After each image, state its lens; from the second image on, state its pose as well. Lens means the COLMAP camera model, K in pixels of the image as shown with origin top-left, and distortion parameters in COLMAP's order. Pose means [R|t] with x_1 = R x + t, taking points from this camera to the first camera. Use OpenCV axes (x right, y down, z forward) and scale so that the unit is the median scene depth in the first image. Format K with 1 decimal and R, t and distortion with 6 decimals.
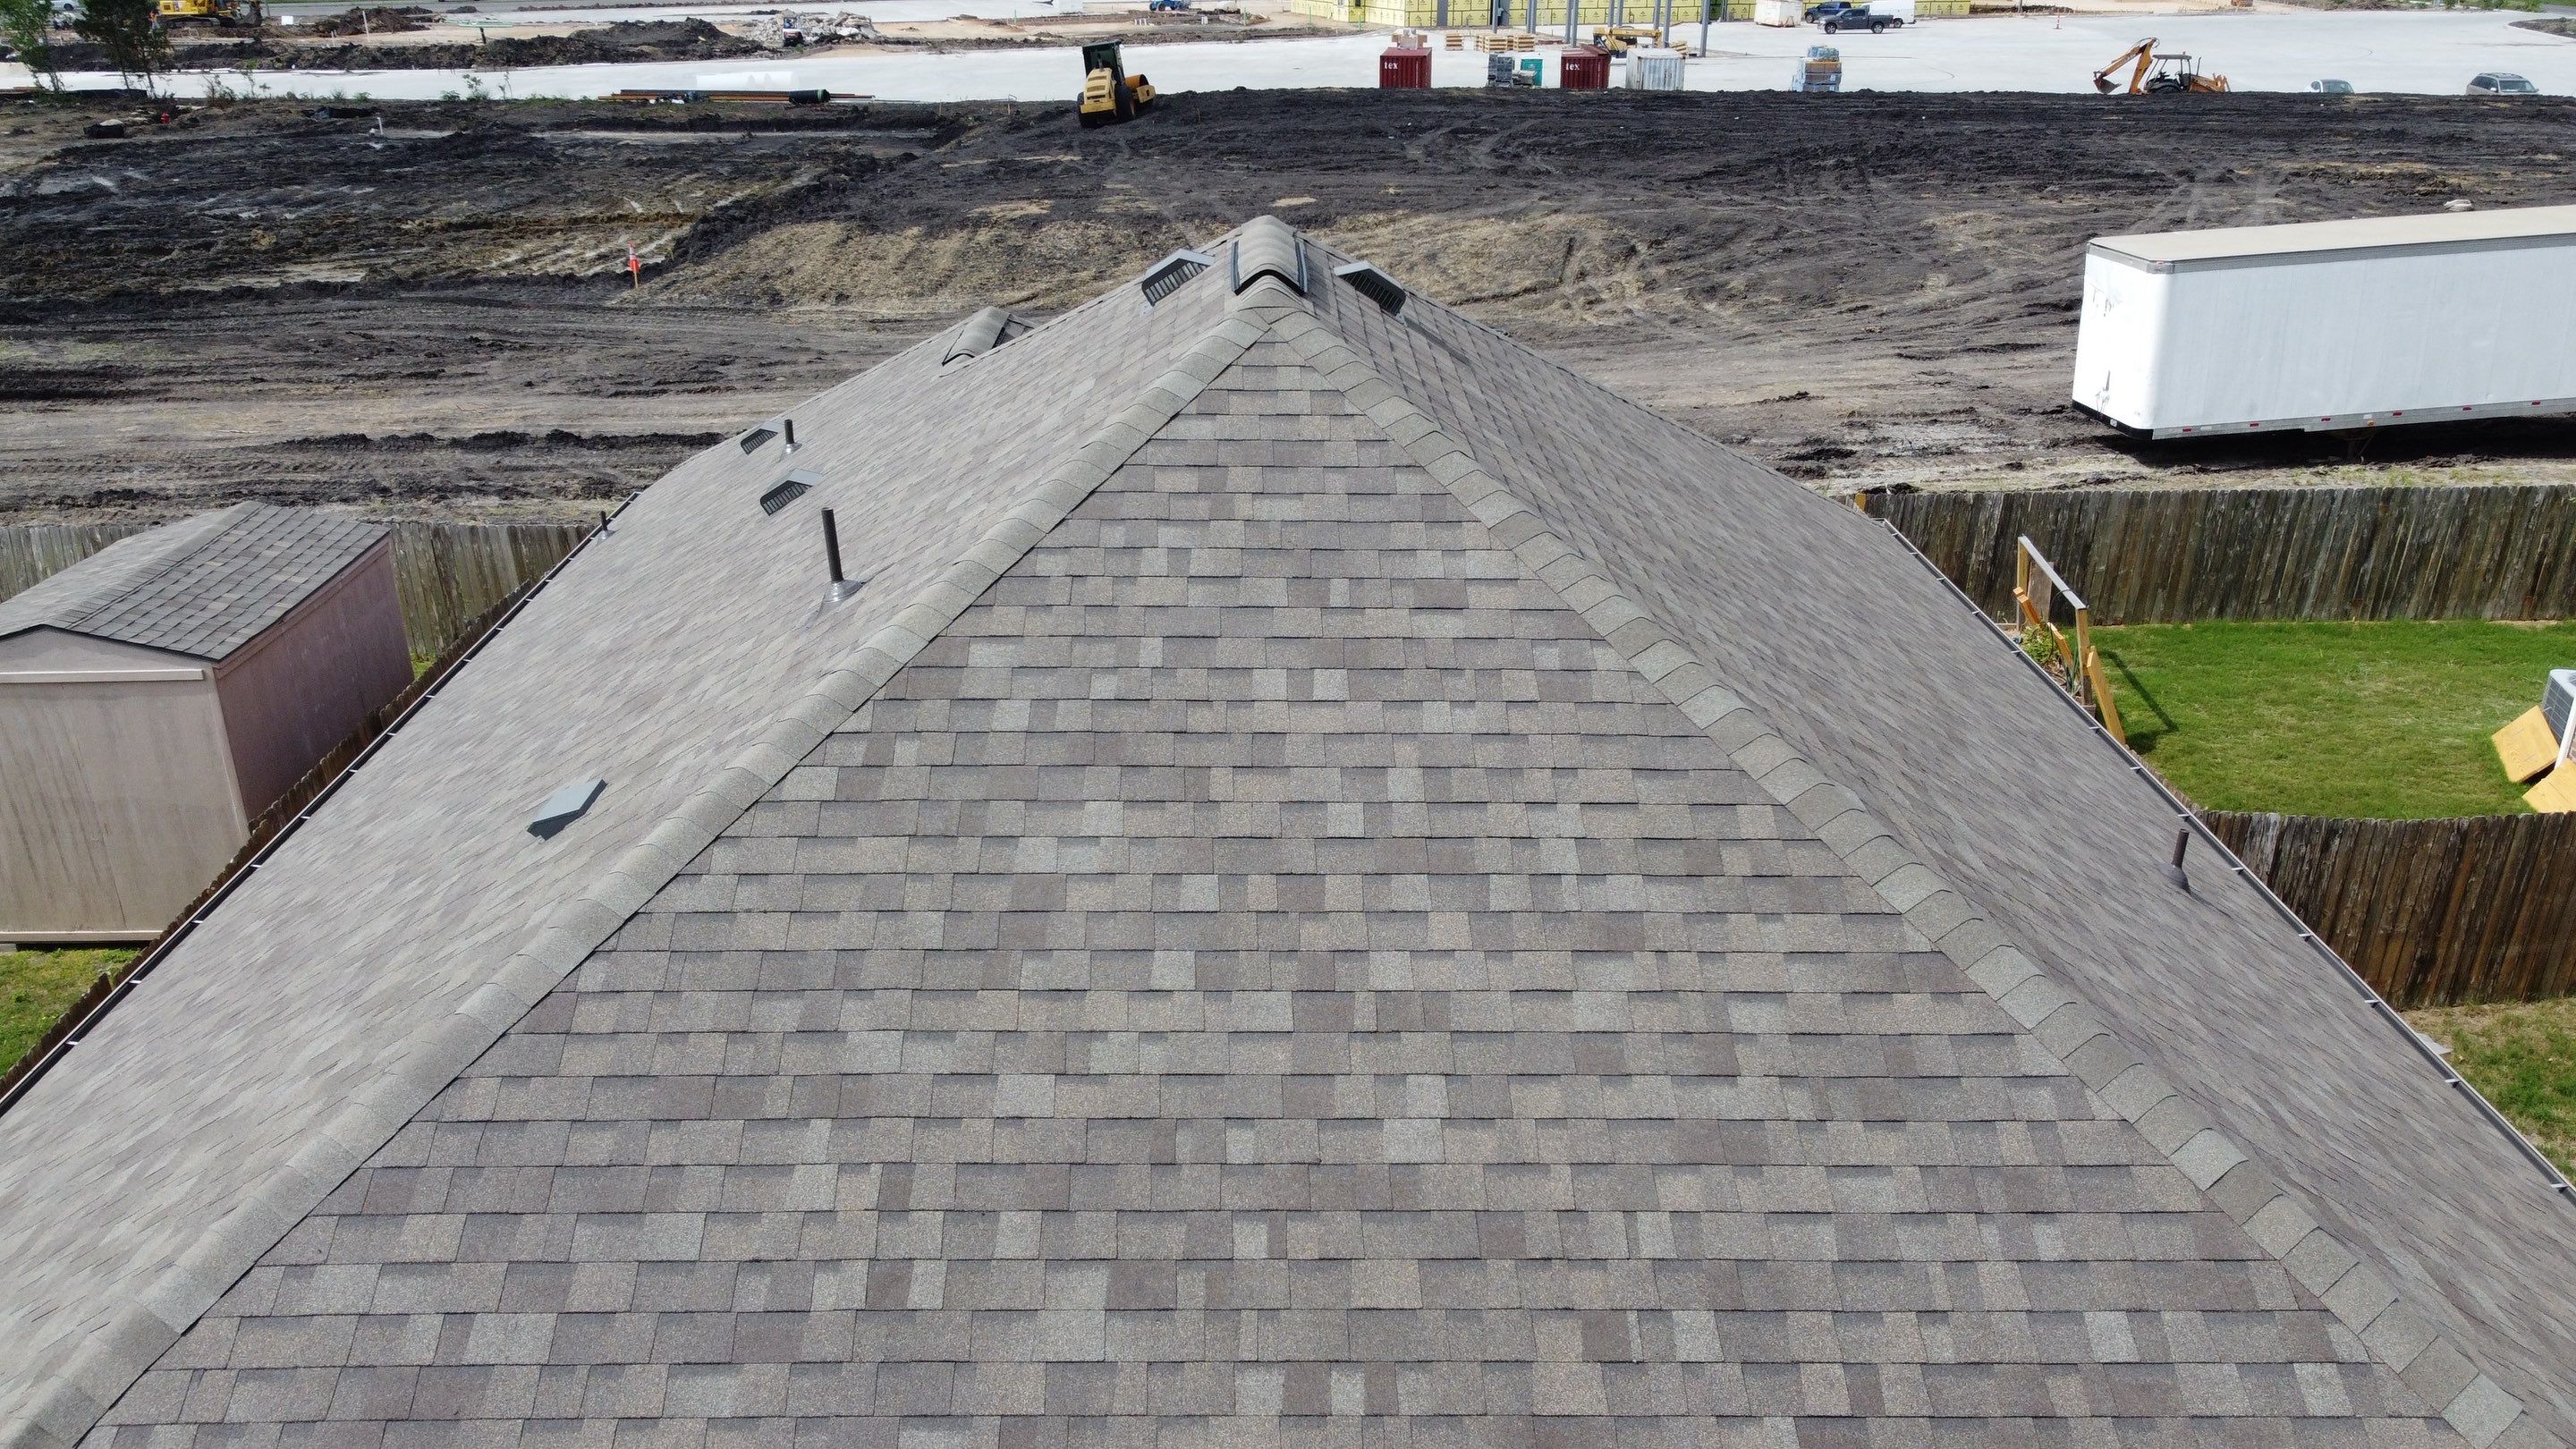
lens RADIAL K [[1951.4, 0, 1288.0], [0, 1951.4, 740.0], [0, 0, 1]] dist [0.008773, -0.019058]
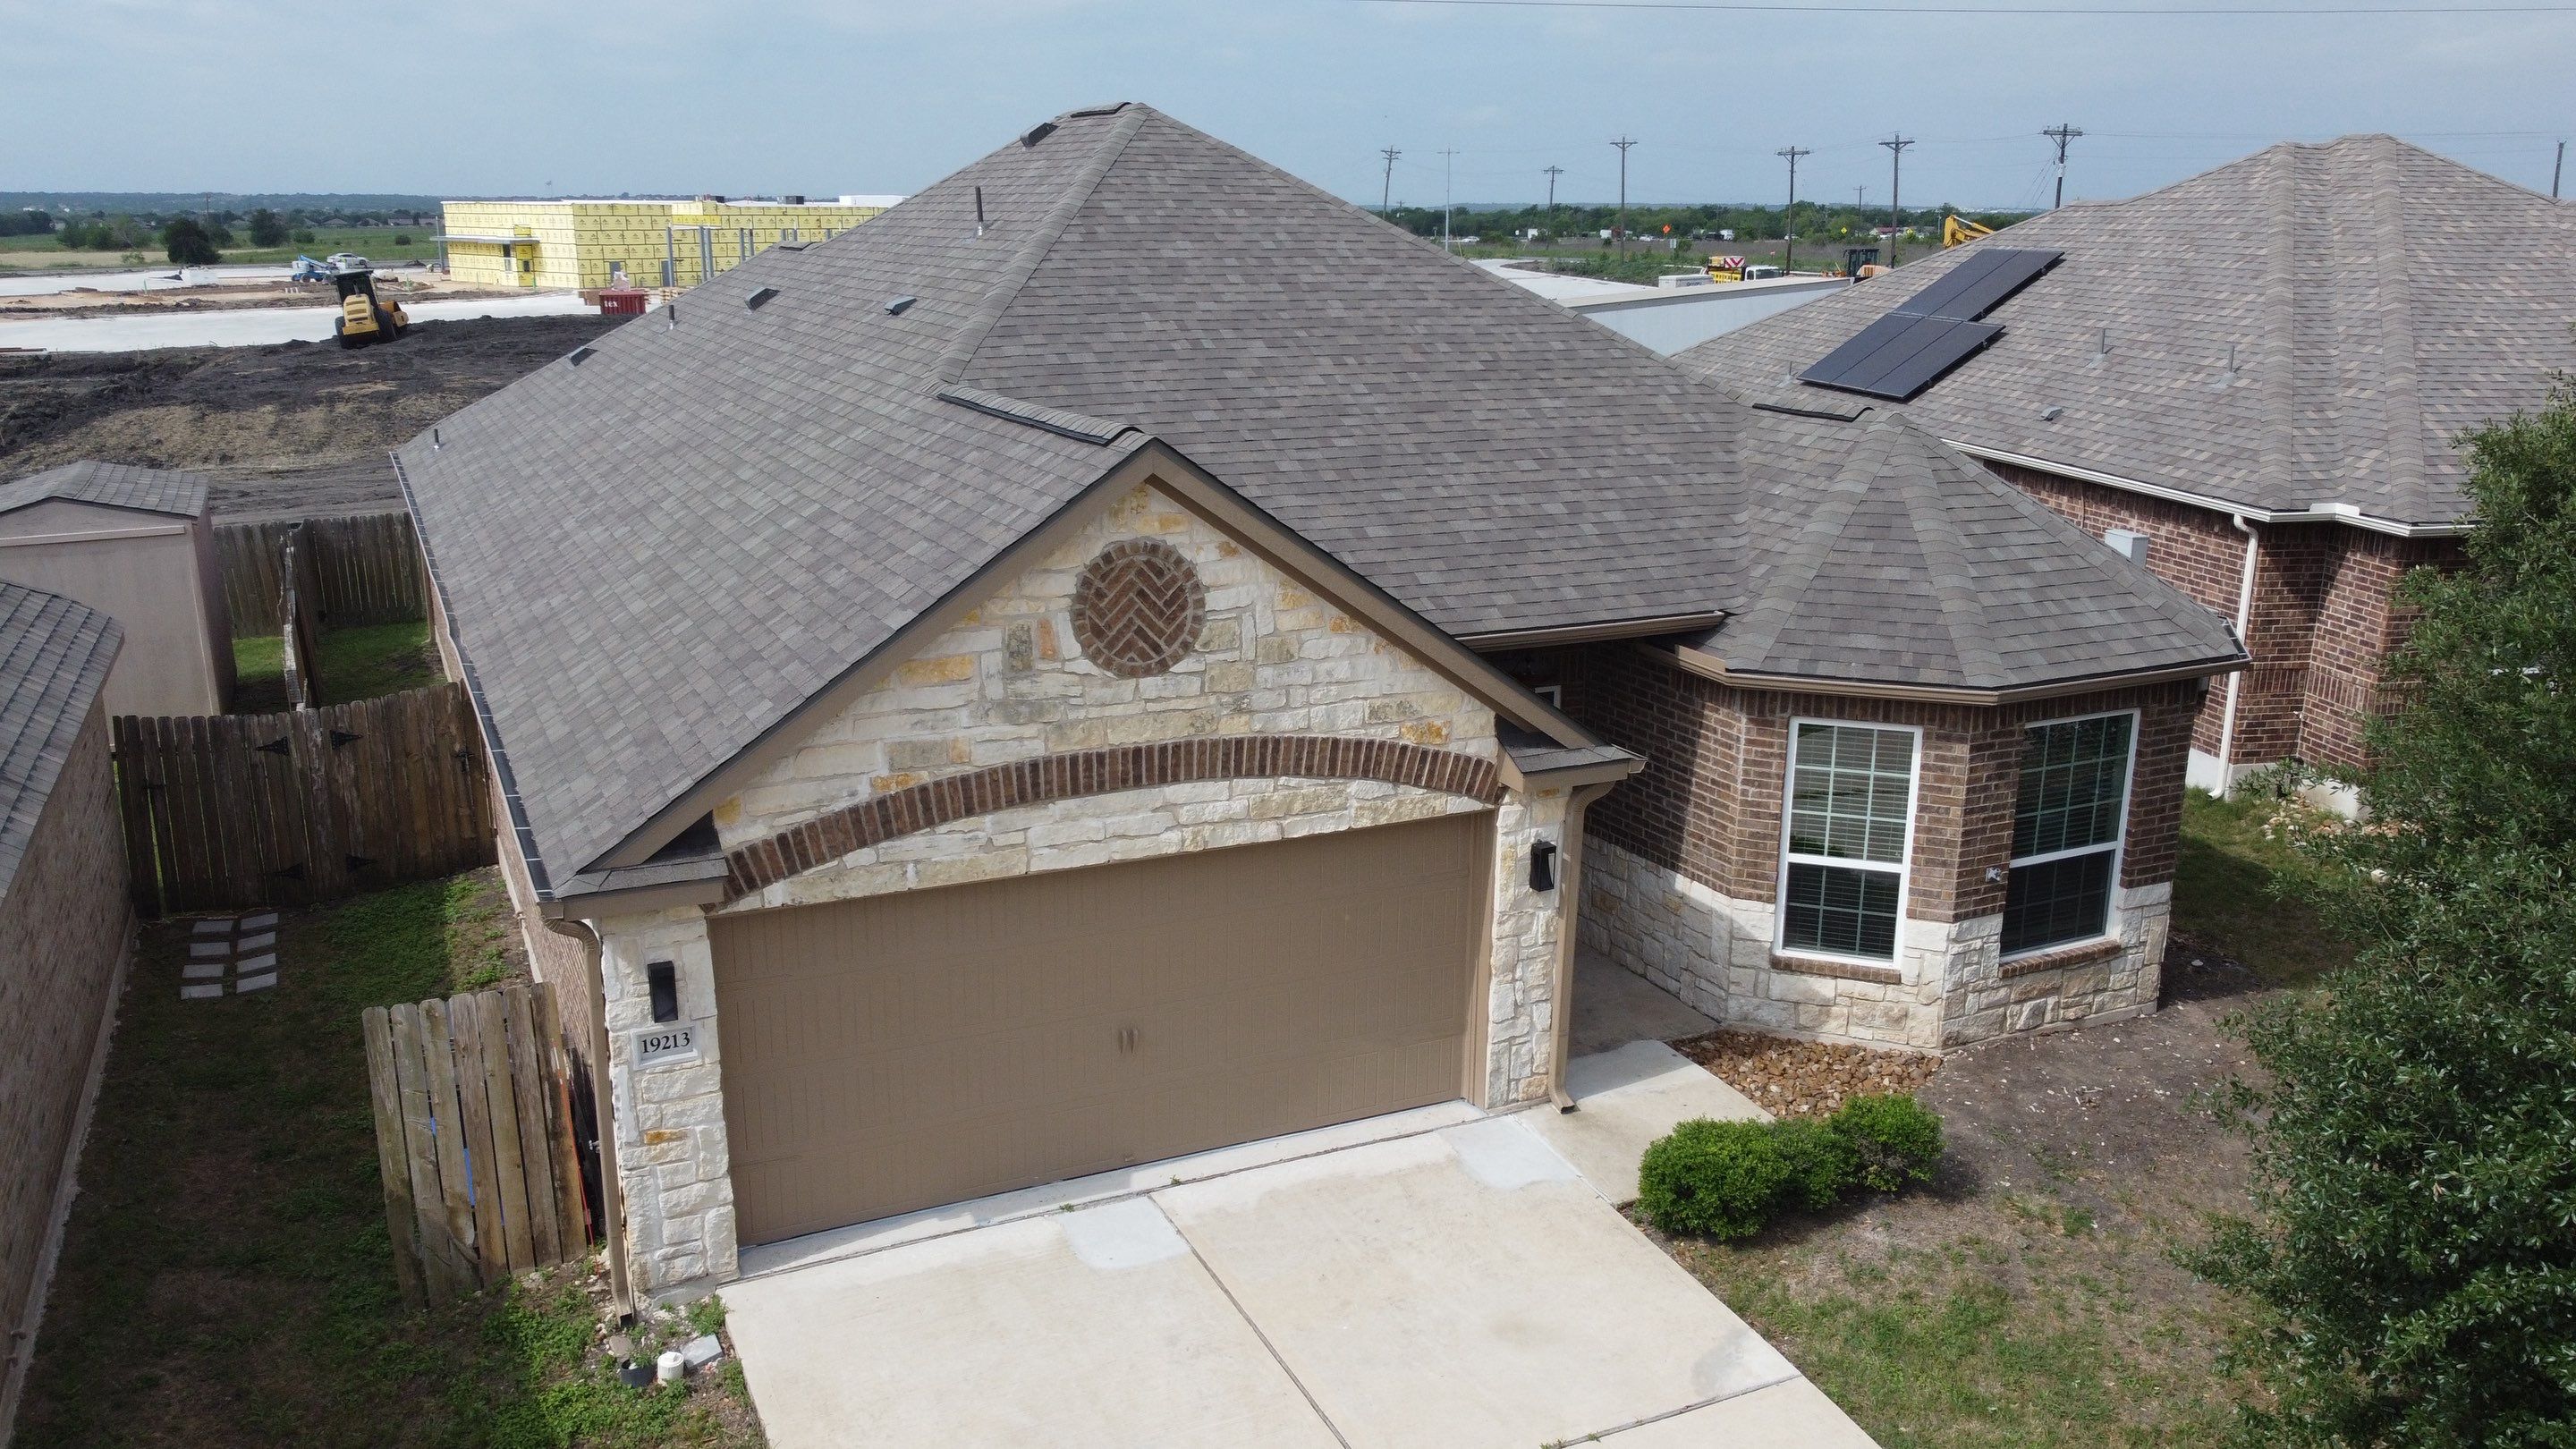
lens RADIAL K [[1951.4, 0, 1283.4], [0, 1951.4, 745.6], [0, 0, 1]] dist [0.008773, -0.019058]
pose [[0.909222, -0.111305, 0.401157, -0.285628], [0.164093, 0.981402, -0.099617, 0.255026], [-0.382608, 0.156401, 0.910577, -0.347406]]
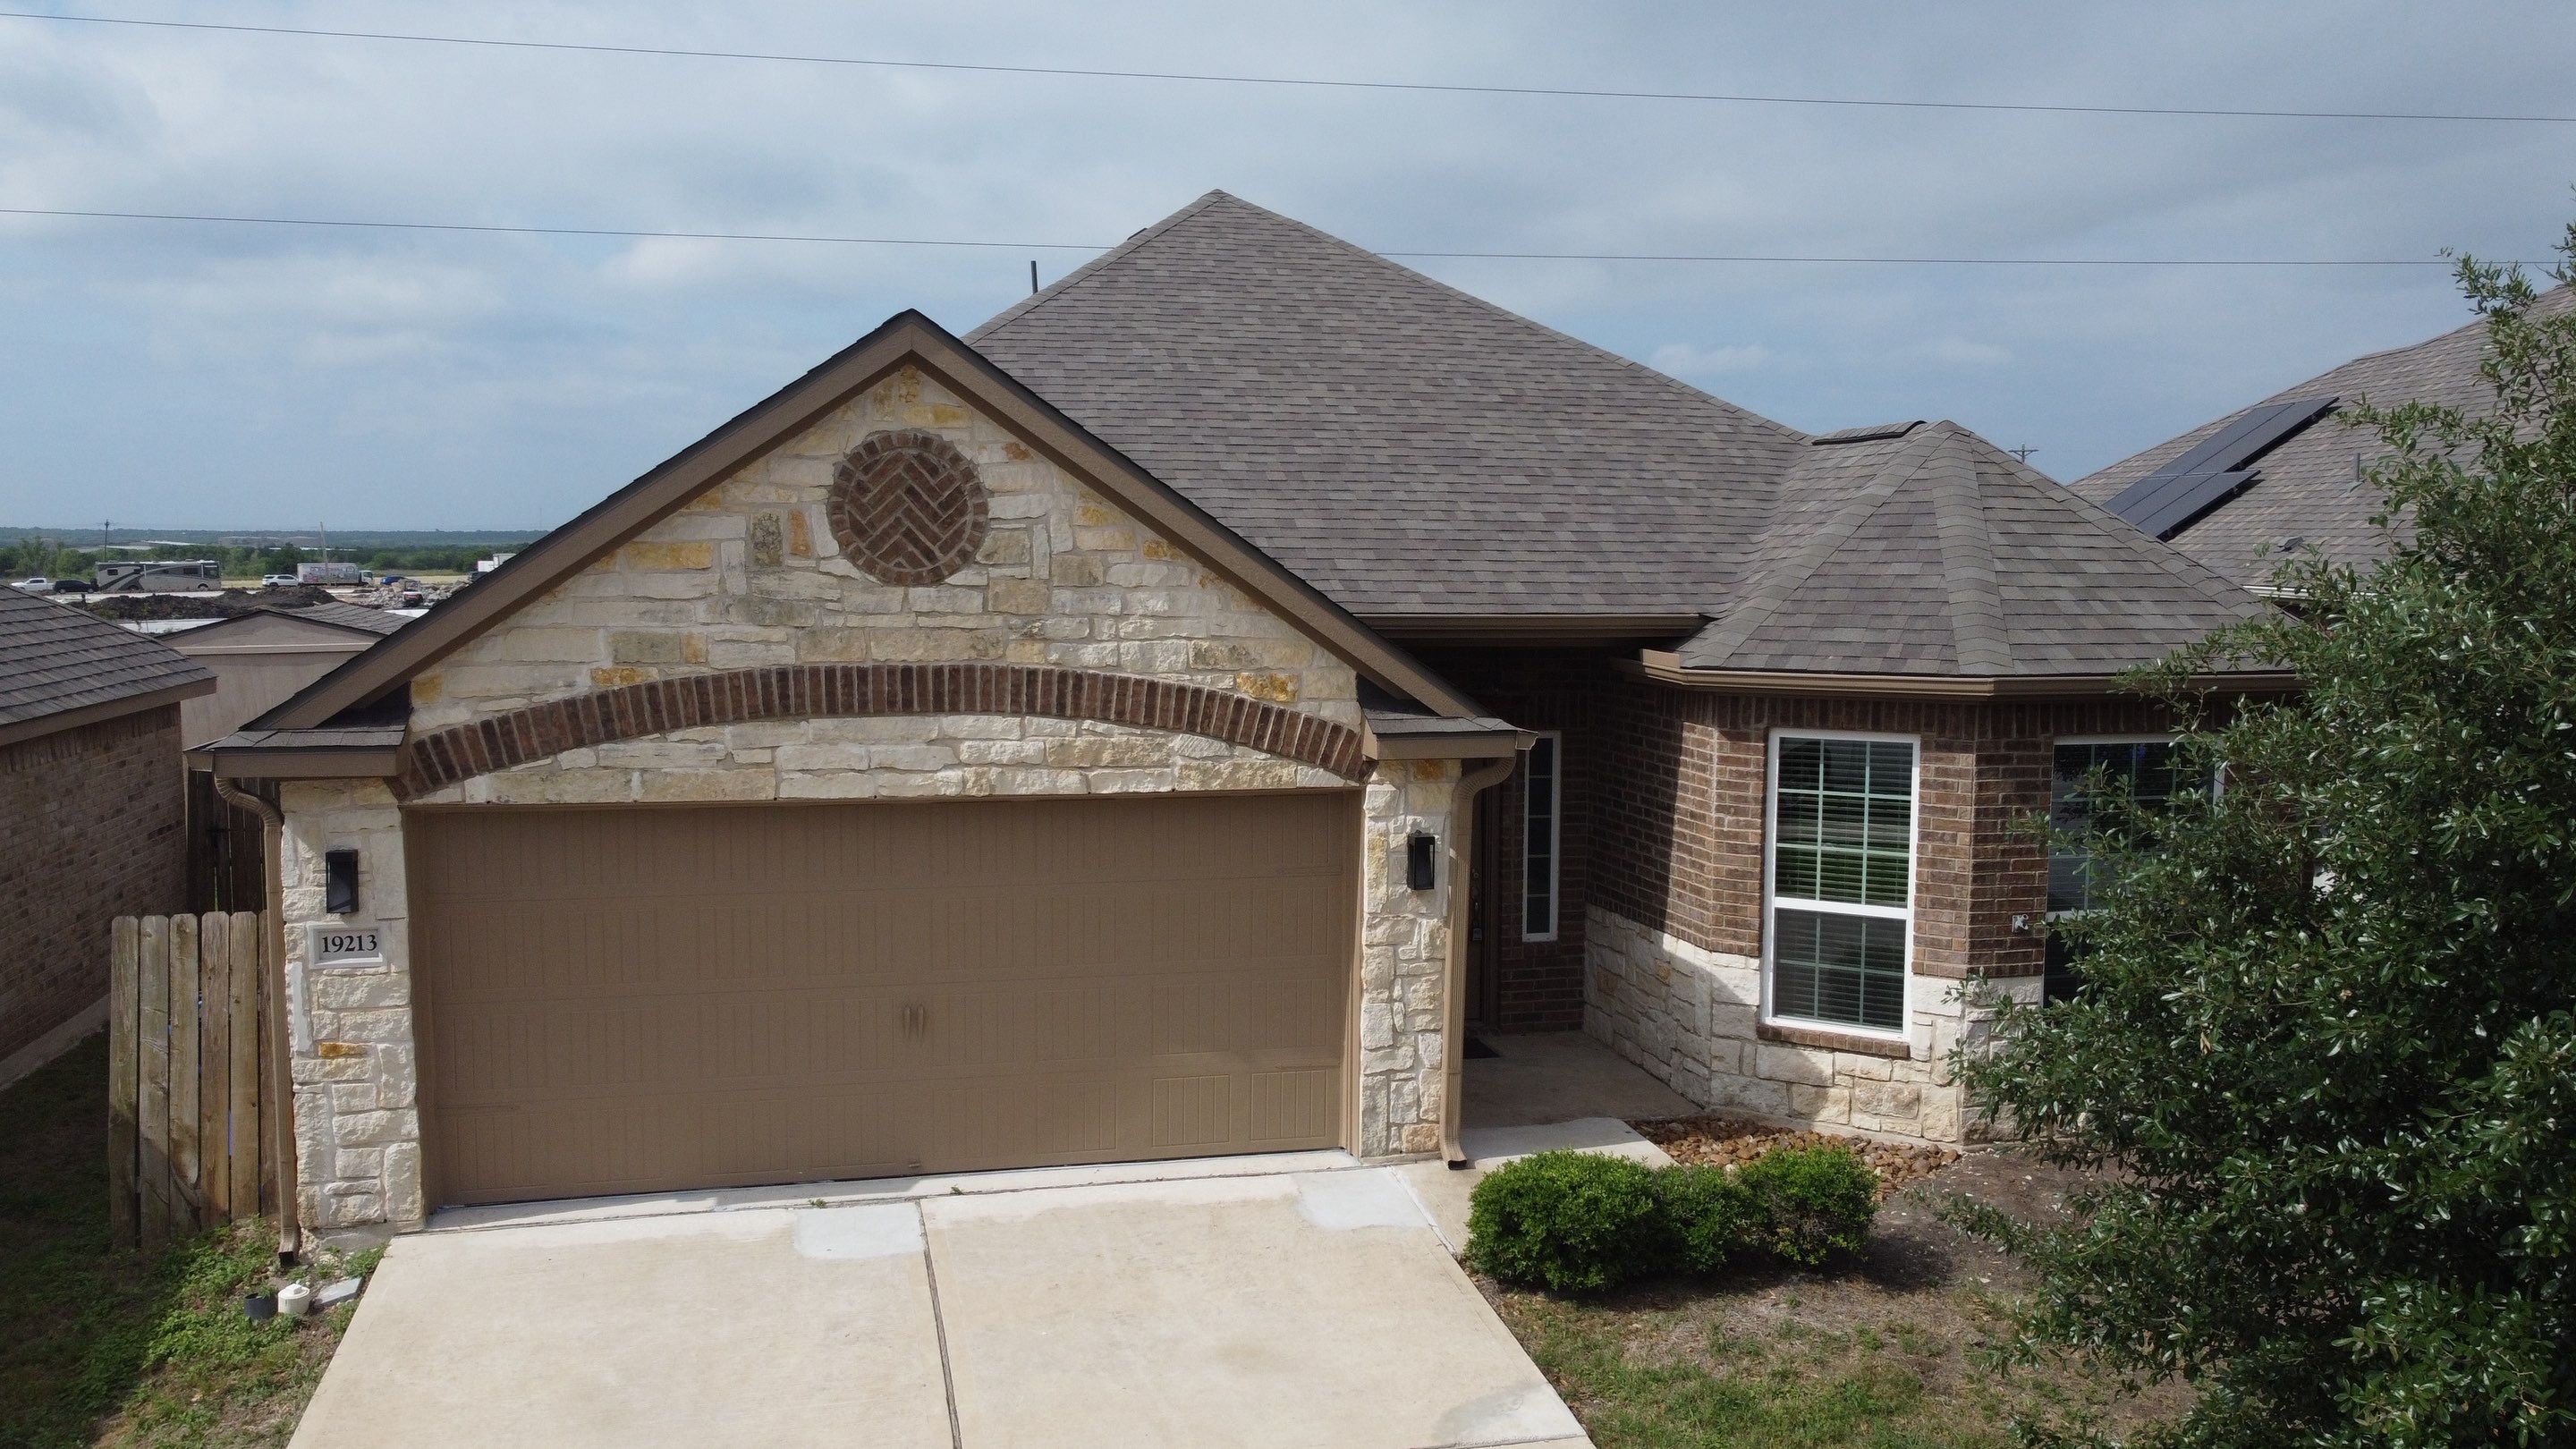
lens RADIAL K [[1951.4, 0, 1284.8], [0, 1951.4, 746.3], [0, 0, 1]] dist [0.008773, -0.019058]
pose [[0.976083, -0.024019, 0.216066, -0.144818], [0.087041, 0.953919, -0.287164, 0.345306], [-0.199212, 0.299103, 0.933195, -0.312308]]
